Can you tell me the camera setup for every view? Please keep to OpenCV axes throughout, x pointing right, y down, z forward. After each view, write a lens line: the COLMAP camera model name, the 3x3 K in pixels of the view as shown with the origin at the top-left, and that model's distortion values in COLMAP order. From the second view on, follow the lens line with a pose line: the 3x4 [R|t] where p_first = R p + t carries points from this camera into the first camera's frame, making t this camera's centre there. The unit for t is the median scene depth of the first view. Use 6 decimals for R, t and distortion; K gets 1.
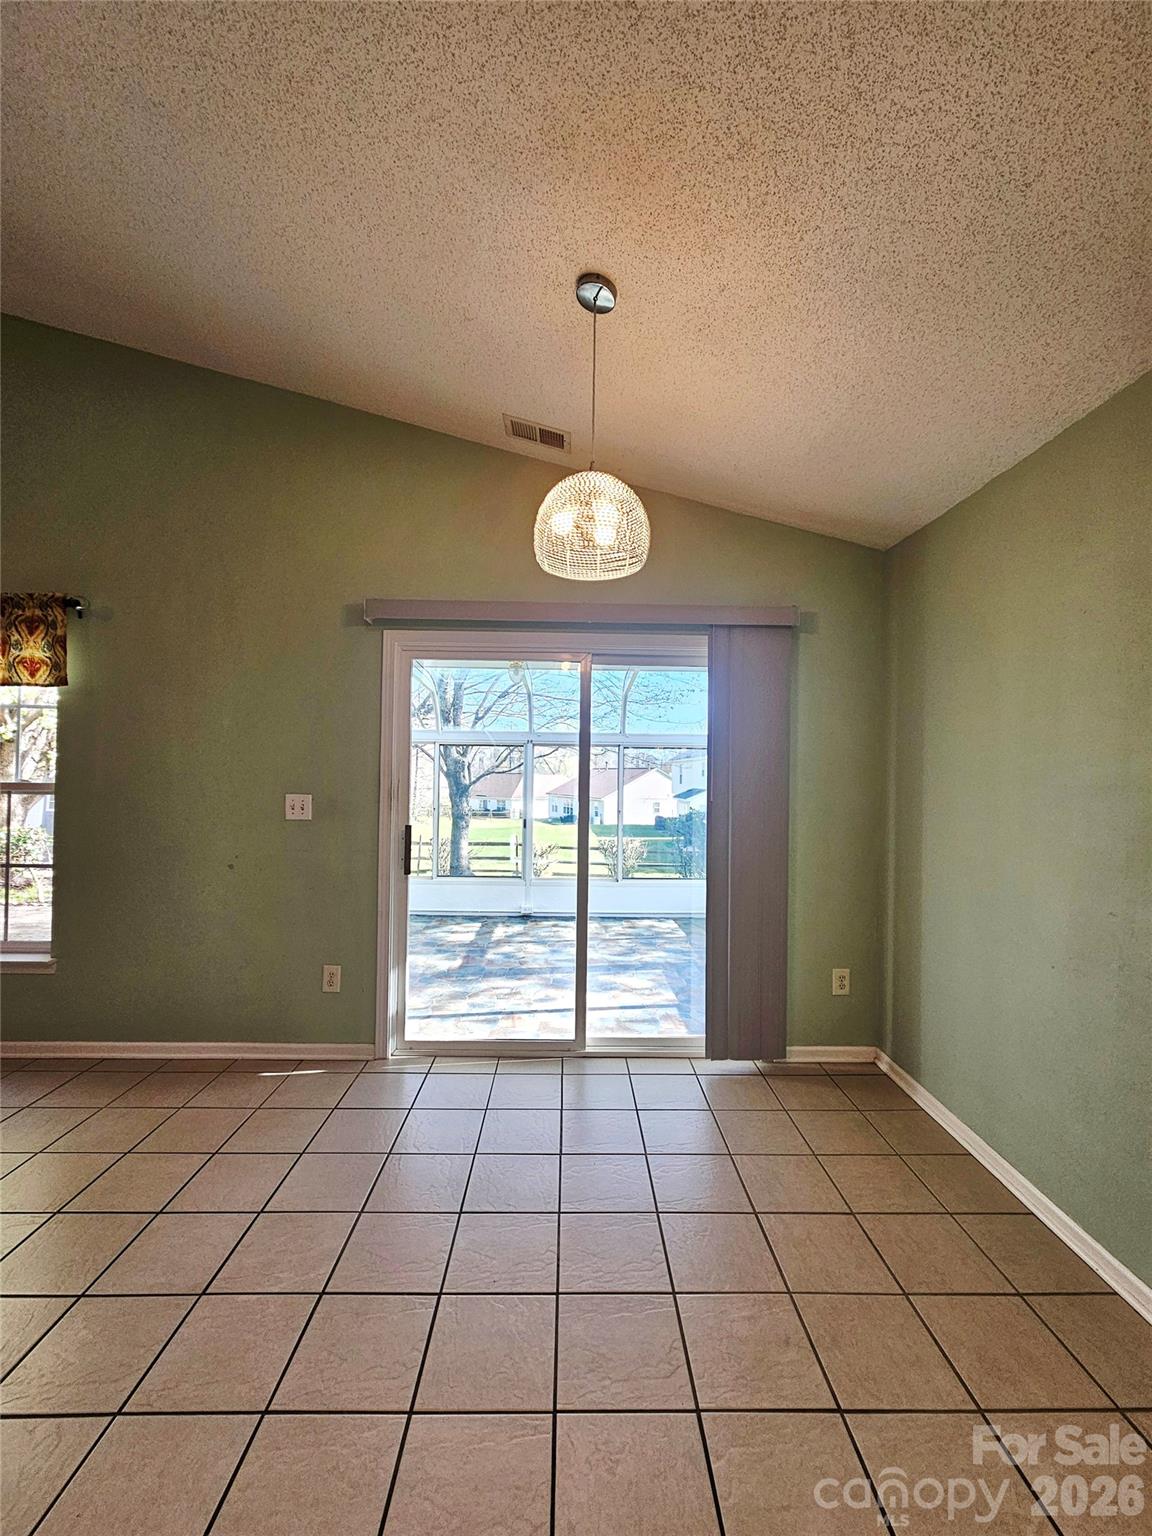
lens RADIAL K [[629.4, 0, 583.6], [0, 629.4, 783.2], [0, 0, 1]] dist [0.000767, 0.000070]
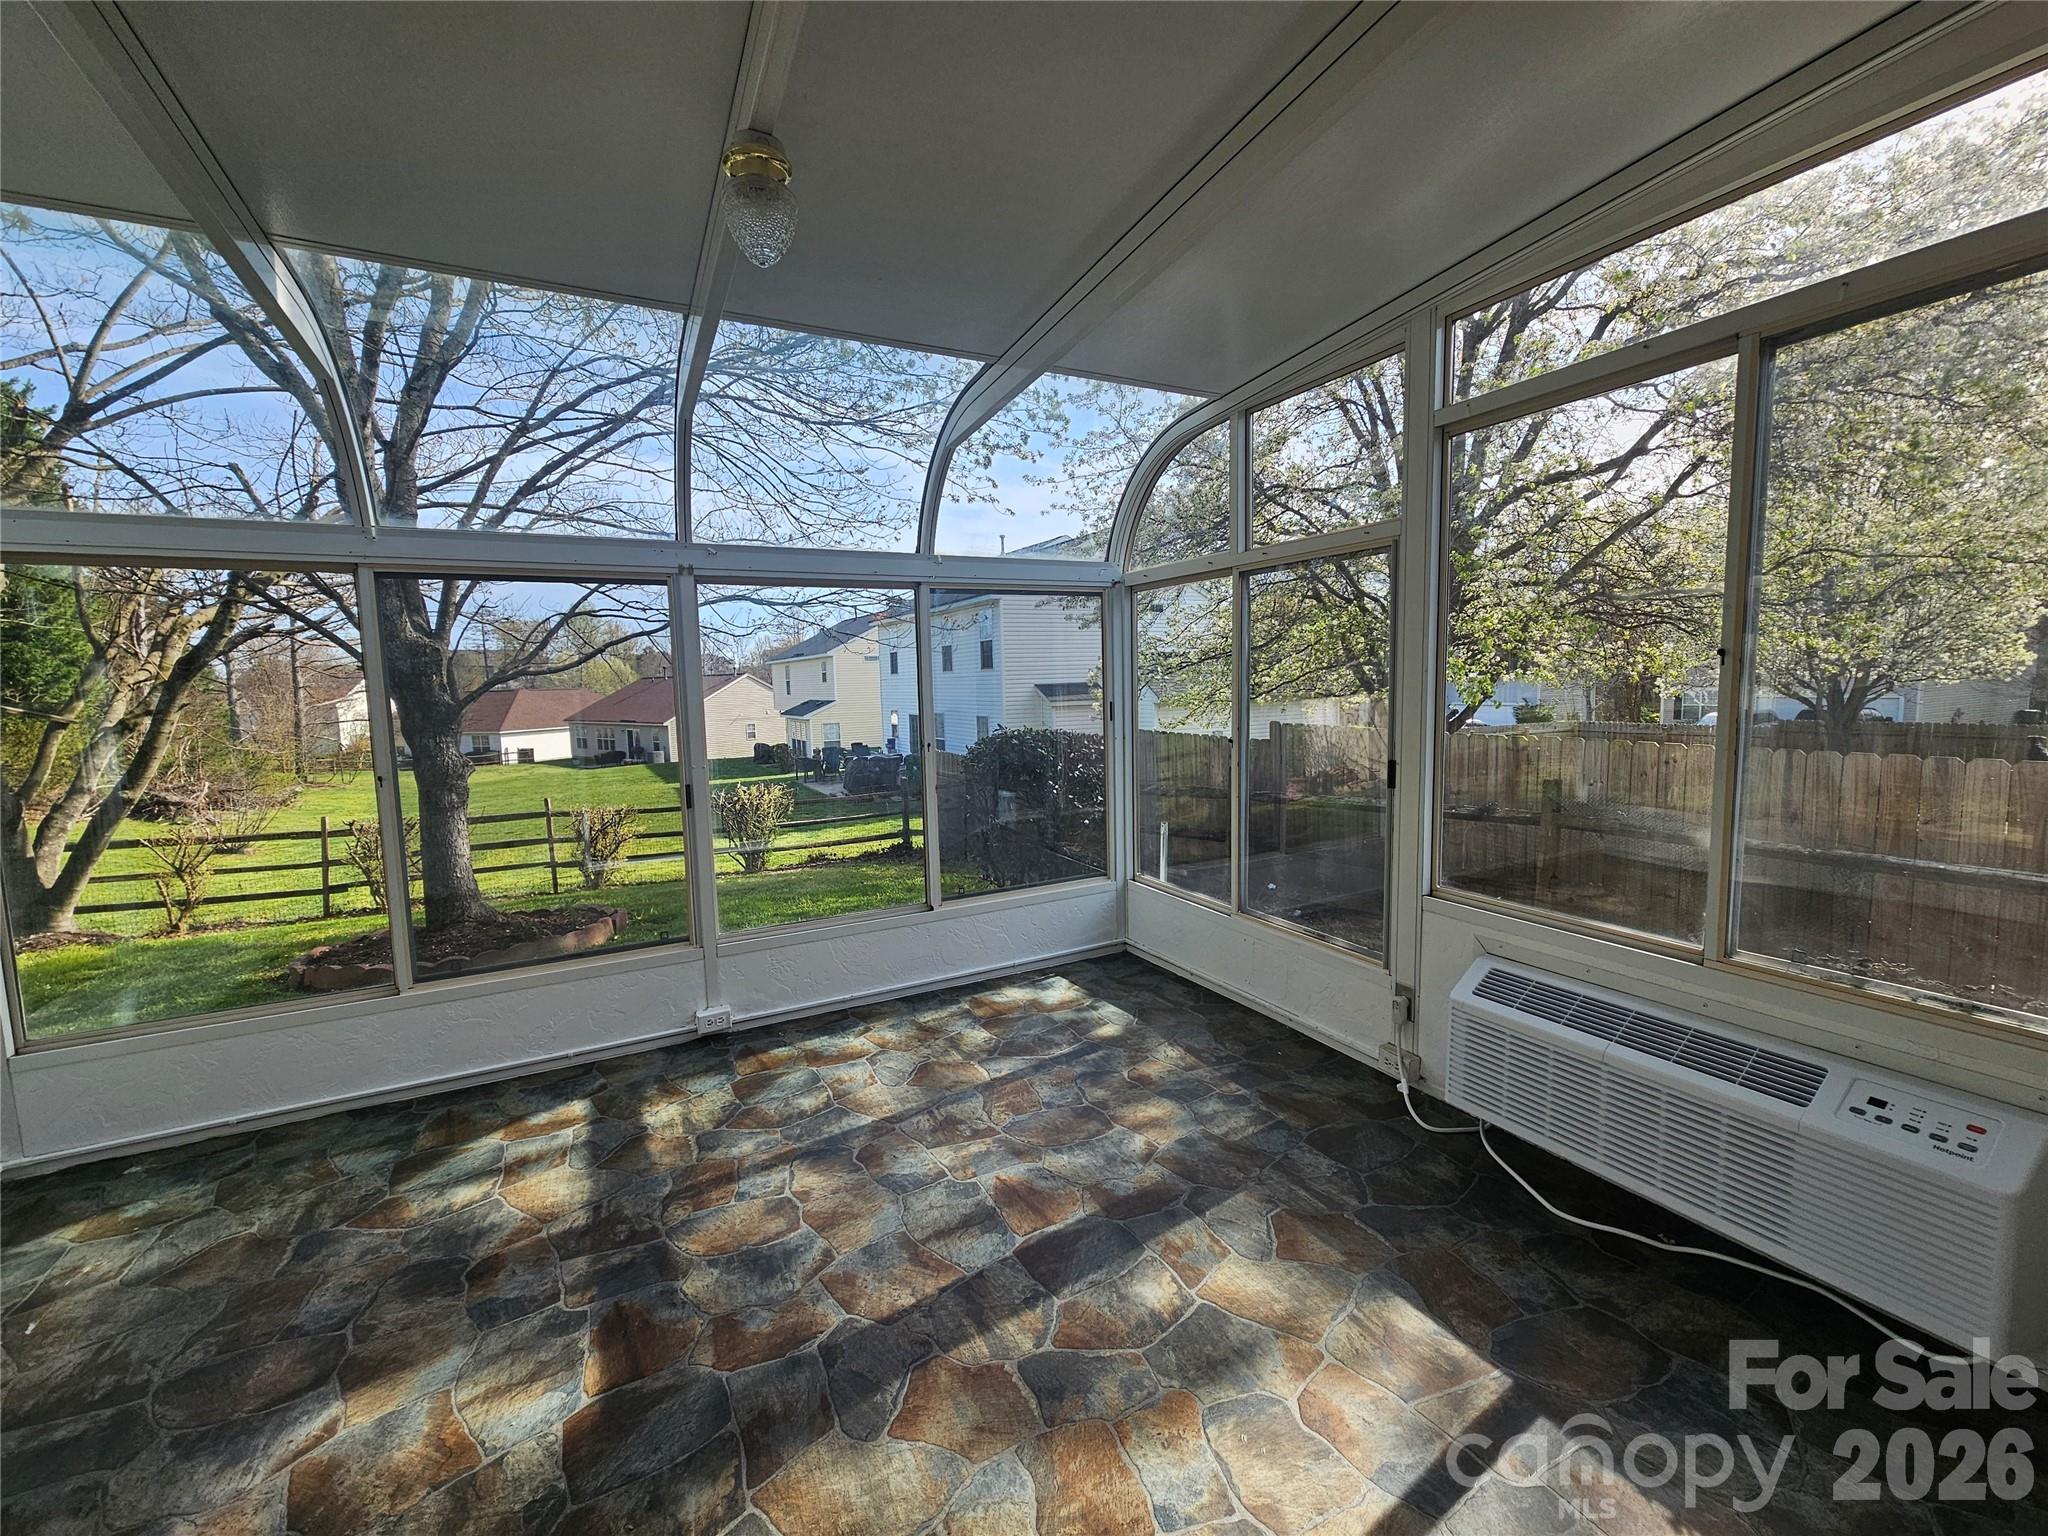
lens RADIAL K [[839.3, 0, 1029.8], [0, 839.3, 763.5], [0, 0, 1]] dist [0.000767, 0.000070]
pose [[0.896615, -0.079298, 0.435652, -0.162949], [0.042308, 0.994675, 0.093977, 0.009966], [-0.440785, -0.065829, 0.895196, 0.608022]]
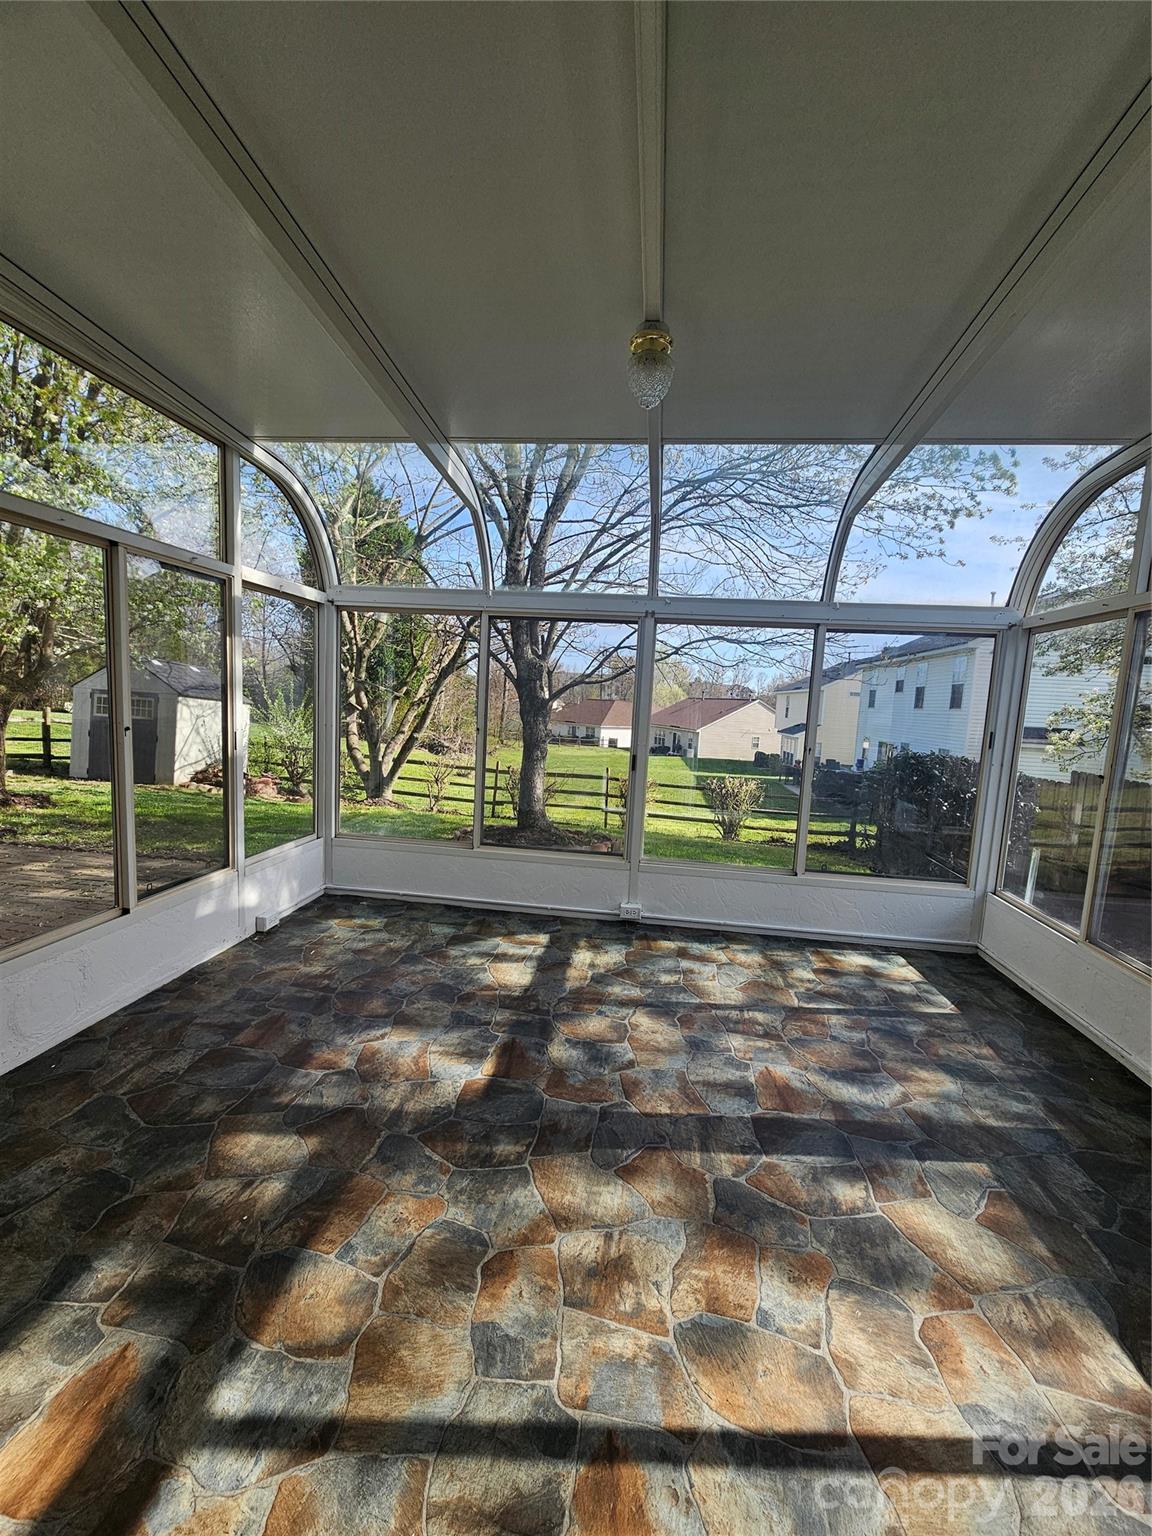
lens RADIAL K [[629.4, 0, 580.4], [0, 629.4, 774.1], [0, 0, 1]] dist [0.000767, 0.000070]
pose [[0.988405, 0.056311, -0.141011, -0.078480], [-0.042208, 0.993983, 0.101079, 0.025053], [0.145854, -0.093955, 0.984834, 0.562446]]
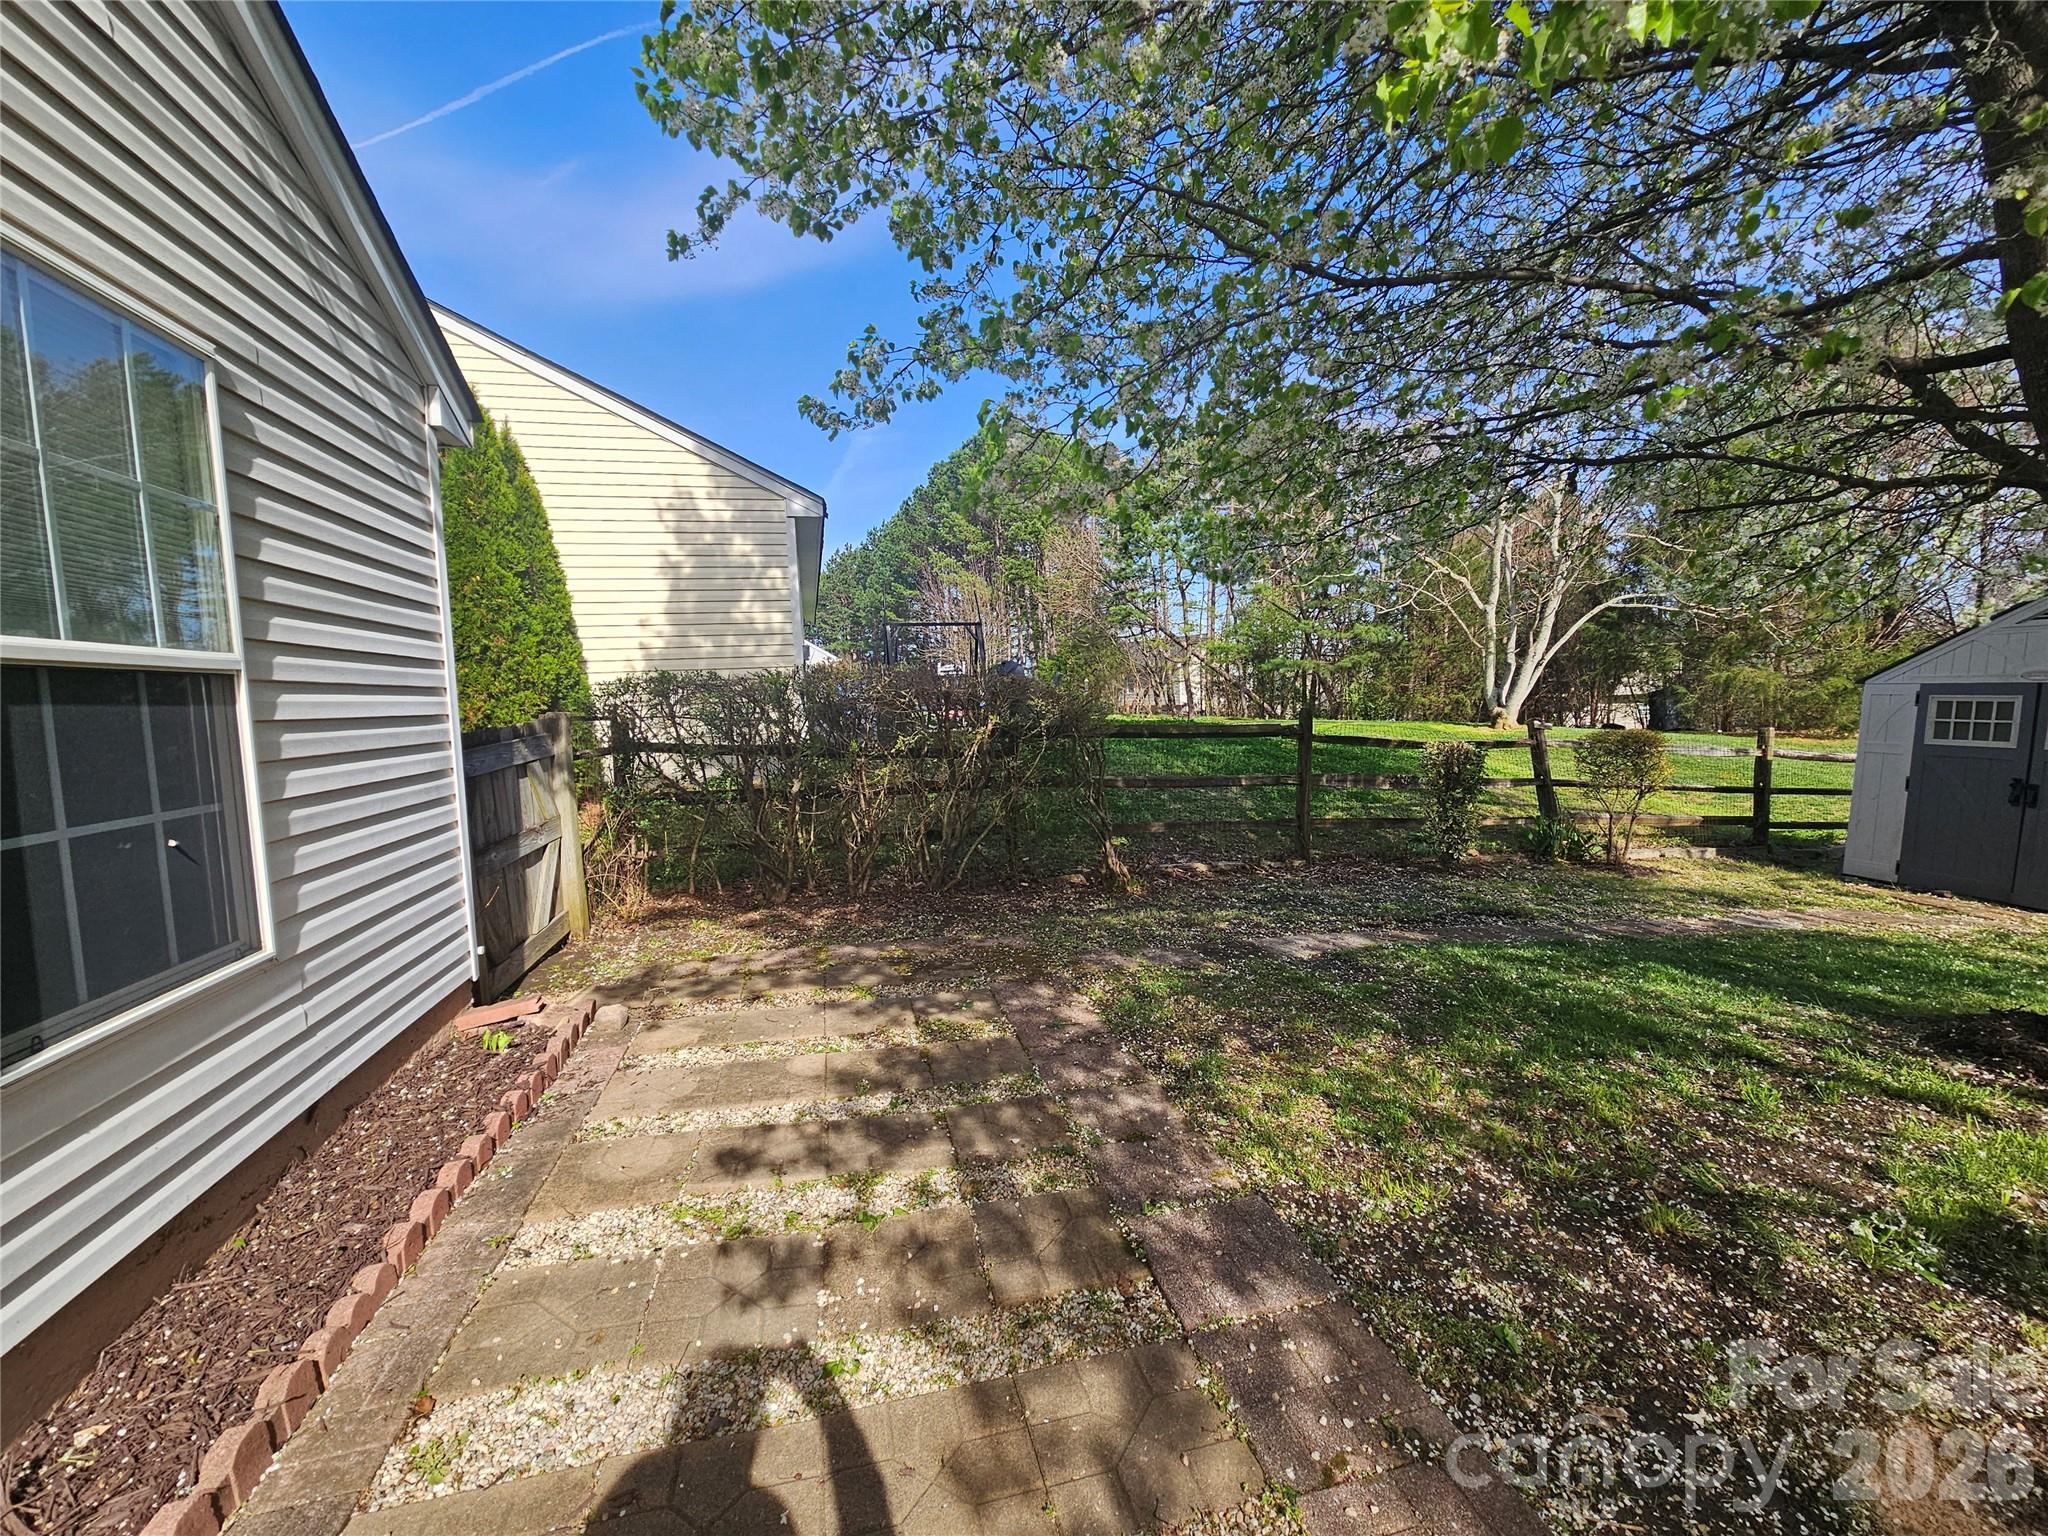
lens RADIAL K [[839.3, 0, 1031.9], [0, 839.3, 755.4], [0, 0, 1]] dist [0.000767, 0.000070]
pose [[0.234650, 0.050153, -0.970785, -1.343128], [0.025191, 0.998019, 0.057649, 0.024262], [0.971754, -0.037983, 0.232921, 0.912194]]
